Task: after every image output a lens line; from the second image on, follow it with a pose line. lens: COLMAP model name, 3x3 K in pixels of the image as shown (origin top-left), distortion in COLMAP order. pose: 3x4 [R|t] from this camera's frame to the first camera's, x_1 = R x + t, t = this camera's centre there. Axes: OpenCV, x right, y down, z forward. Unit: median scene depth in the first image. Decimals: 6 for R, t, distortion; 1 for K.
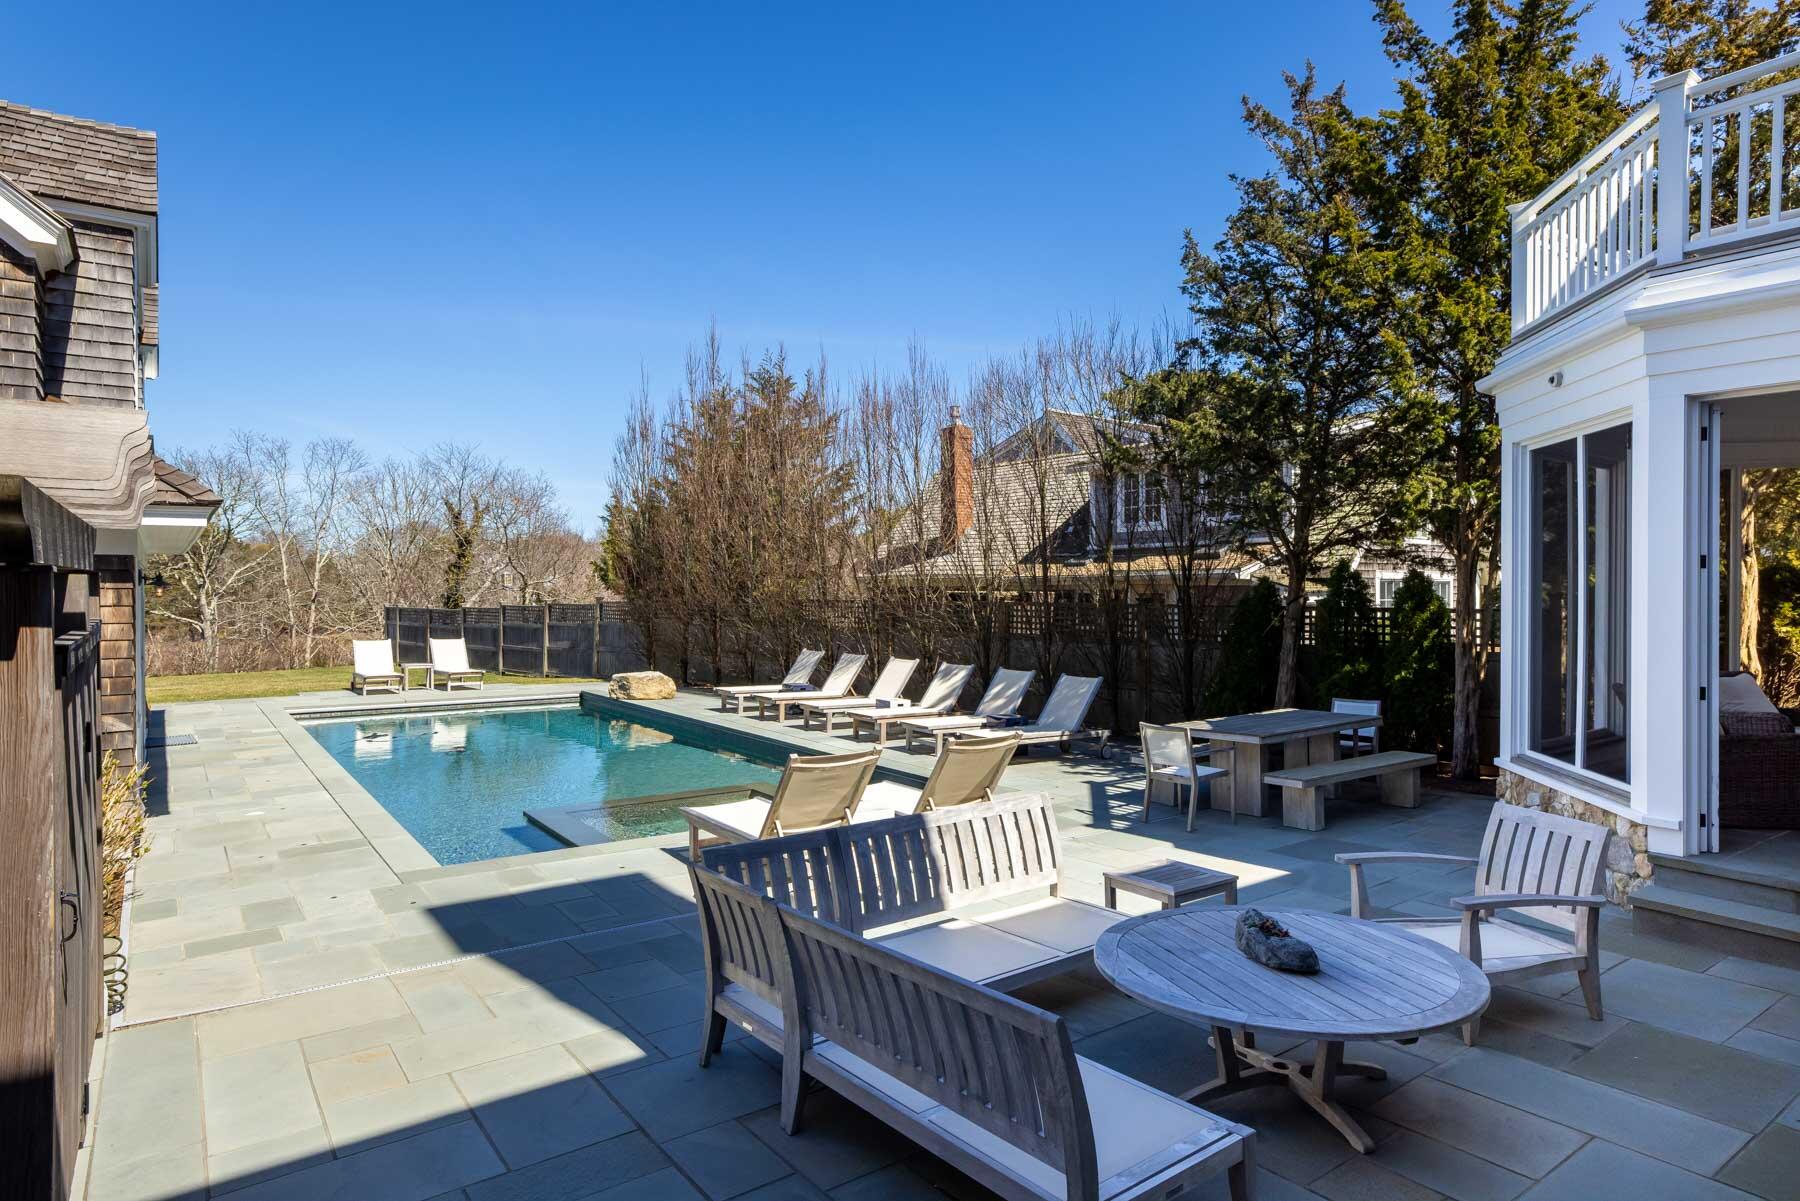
lens RADIAL K [[1032.0, 0, 906.8], [0, 1032.0, 595.0], [0, 0, 1]] dist [-0.000334, 0.000464]
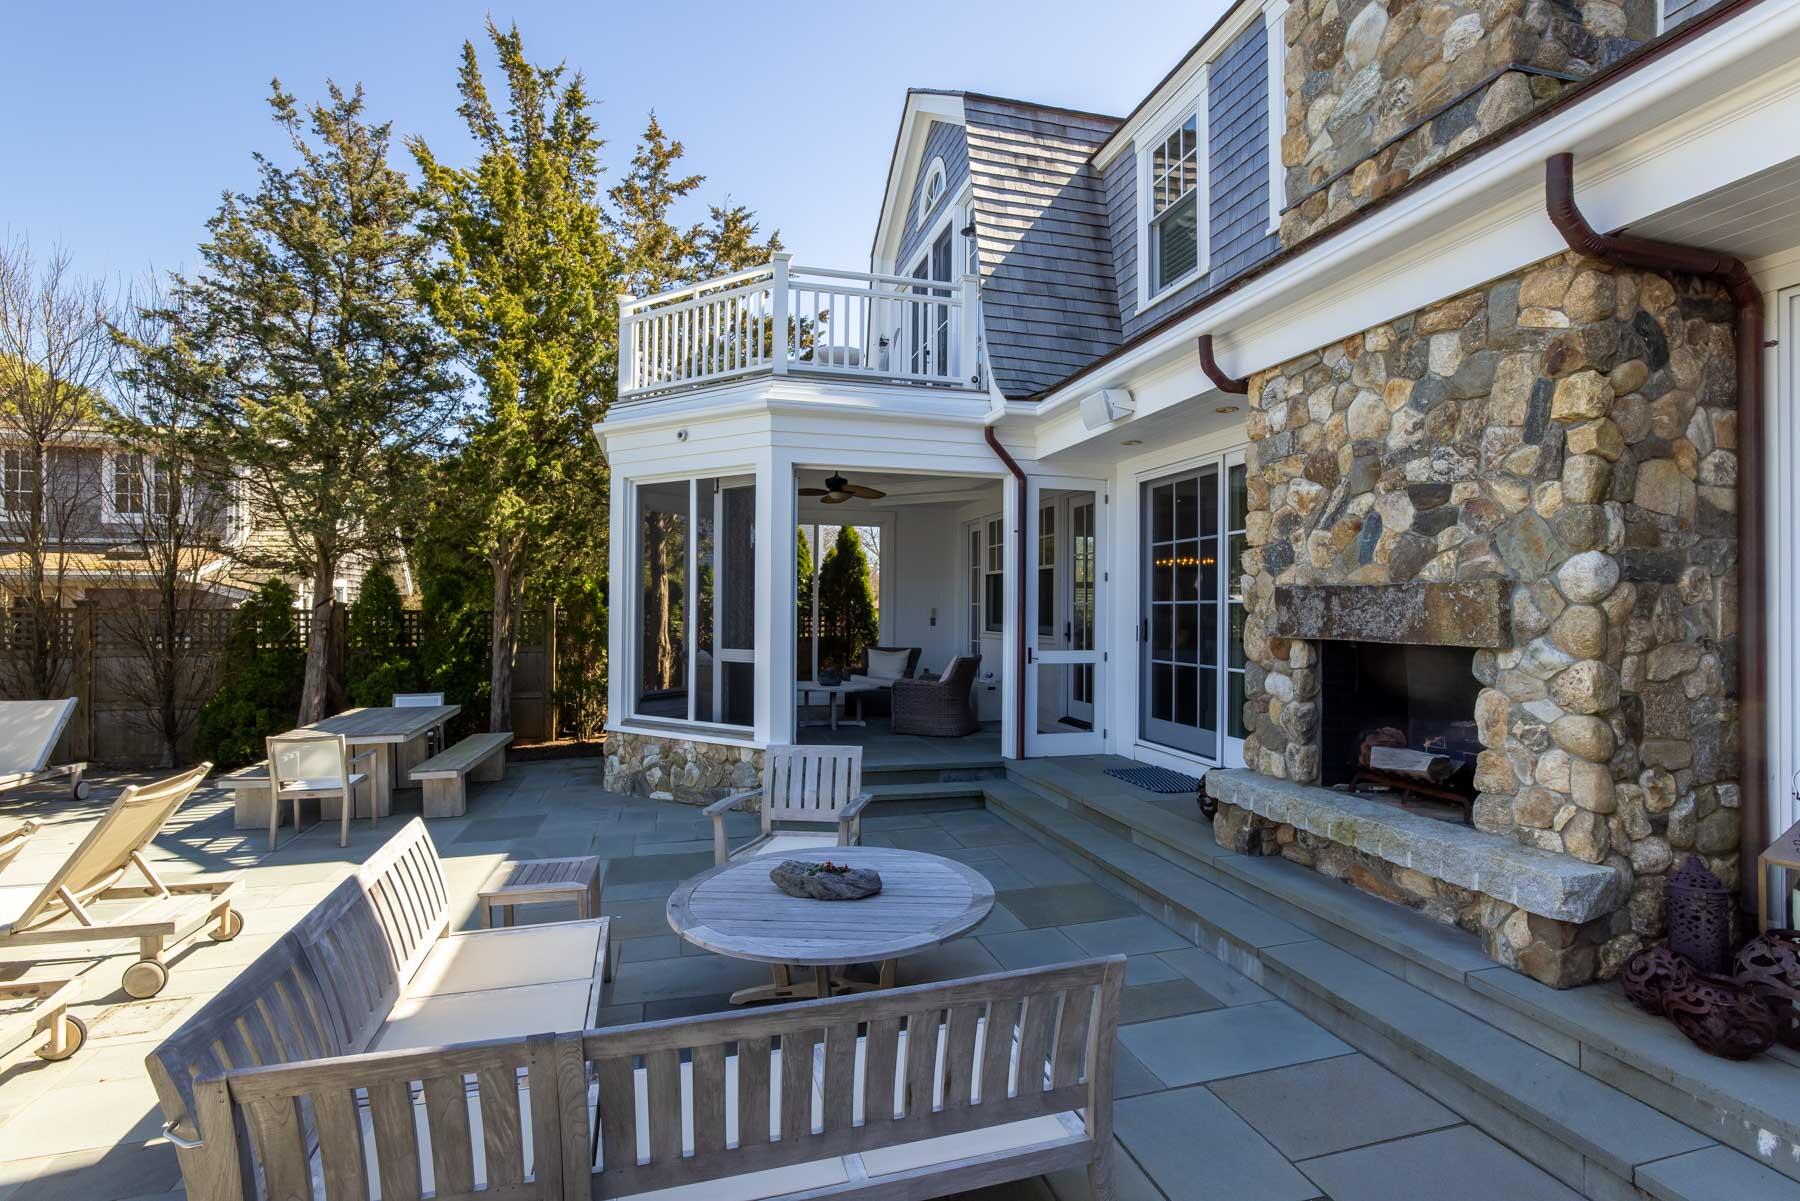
lens RADIAL K [[835.9, 0, 886.5], [0, 835.9, 594.7], [0, 0, 1]] dist [-0.022273, 0.003177]
pose [[0.389827, 0.017317, 0.920725, -0.145845], [-0.001875, 0.999836, -0.018011, 0.010440], [-0.920886, 0.005295, 0.389795, 0.174095]]
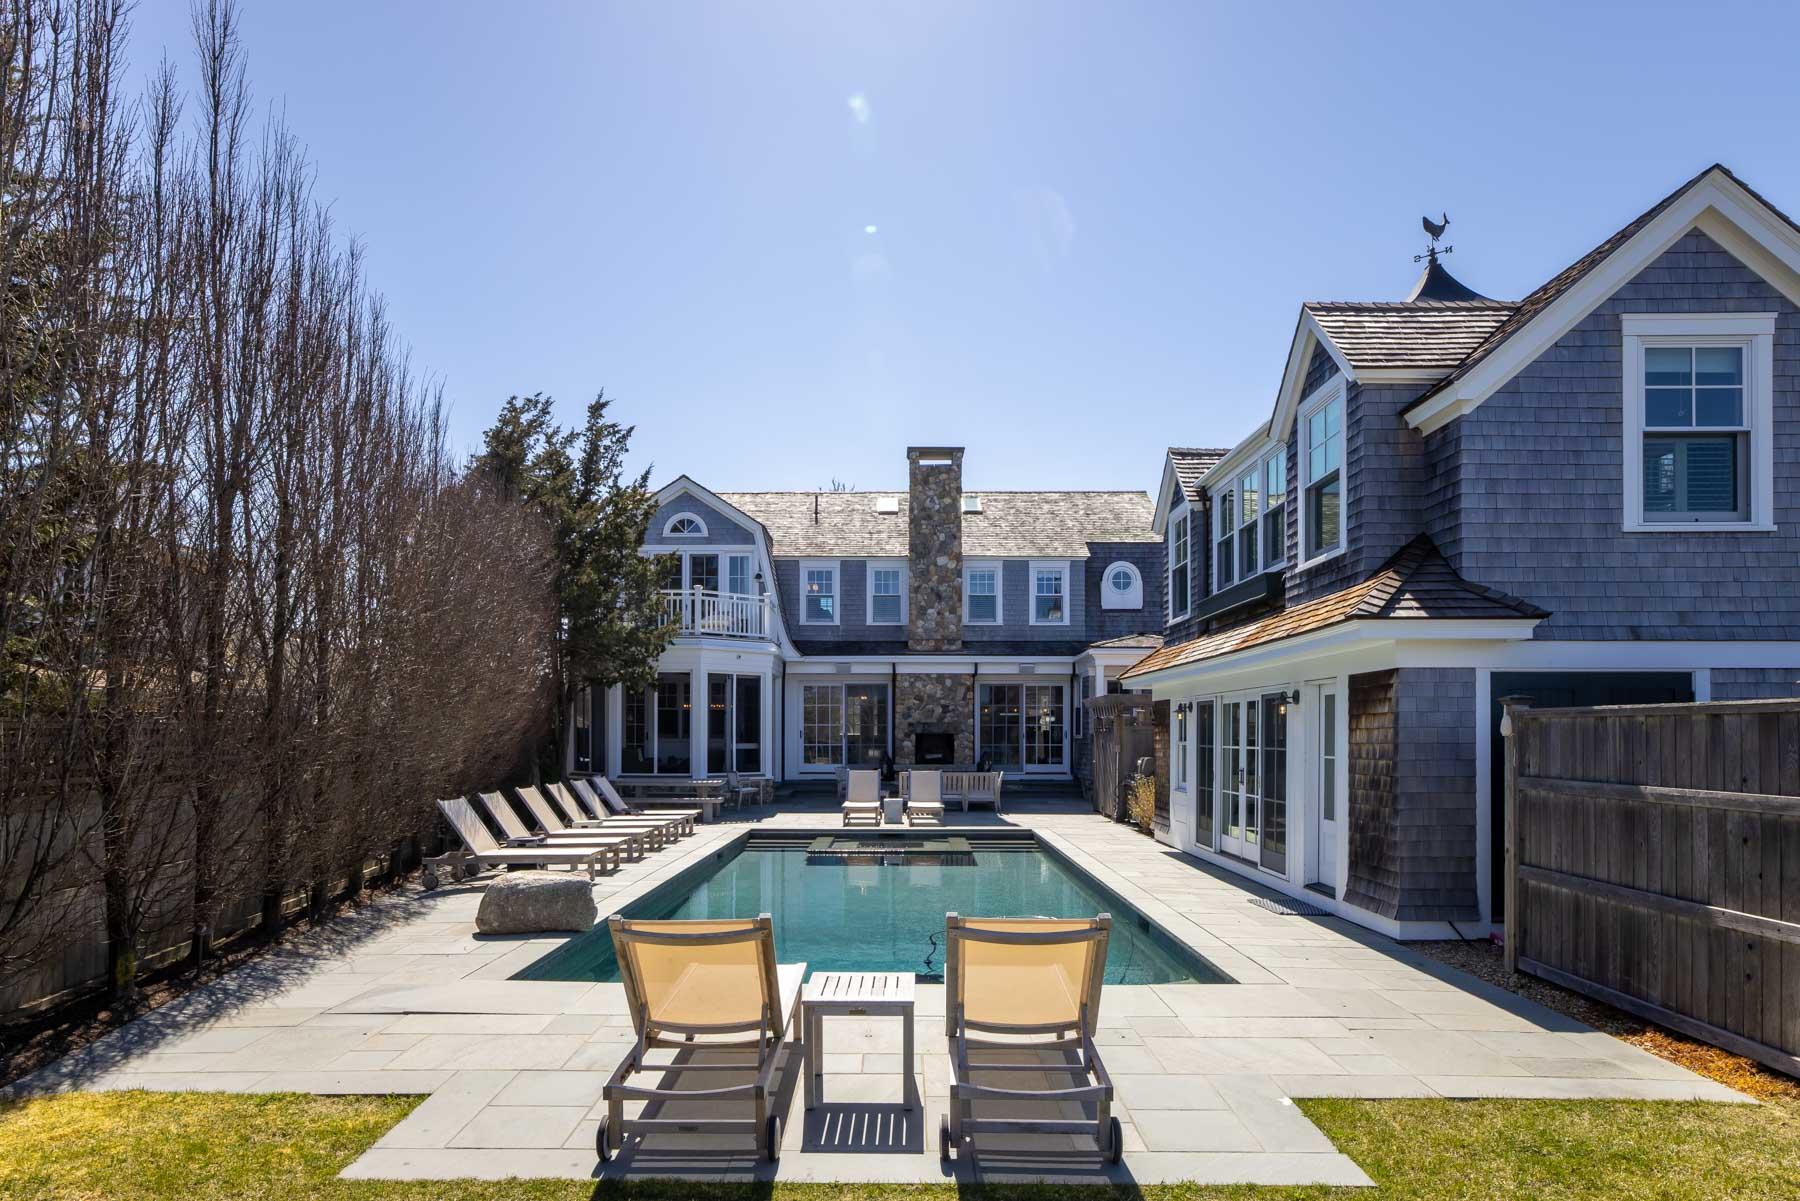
lens RADIAL K [[1065.5, 0, 868.0], [0, 1065.5, 738.3], [0, 0, 1]] dist [0.000039, -0.000037]
pose [[-0.787440, -0.005950, 0.616362, -0.976678], [0.001316, 0.999935, 0.011334, 0.008057], [-0.616390, 0.009736, -0.787381, 1.851836]]
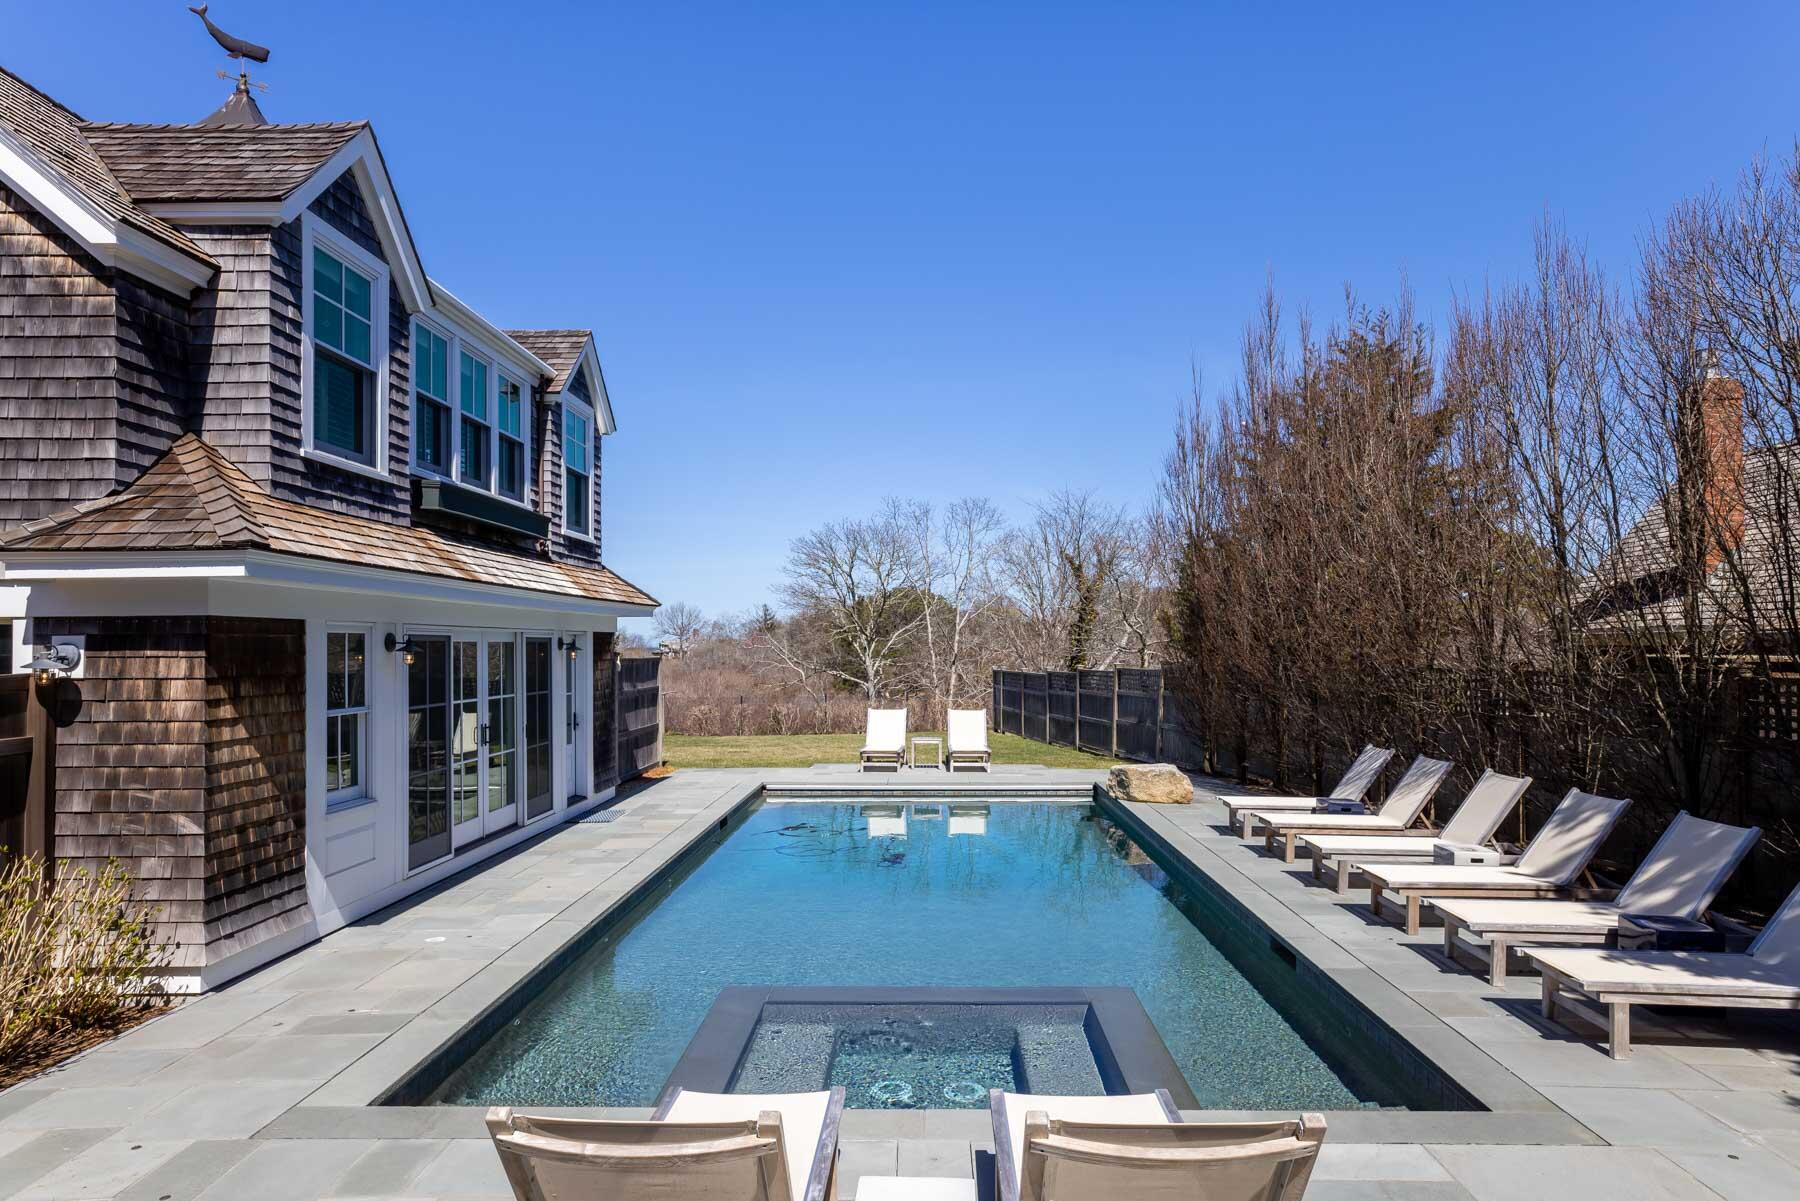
lens RADIAL K [[1112.0, 0, 912.6], [0, 1112.0, 632.2], [0, 0, 1]] dist [0.007866, 0.006711]
pose [[0.797423, -0.010768, -0.603324, 0.125367], [-0.001680, 0.999797, -0.020065, -0.005349], [0.603418, 0.017014, 0.797244, 0.371498]]
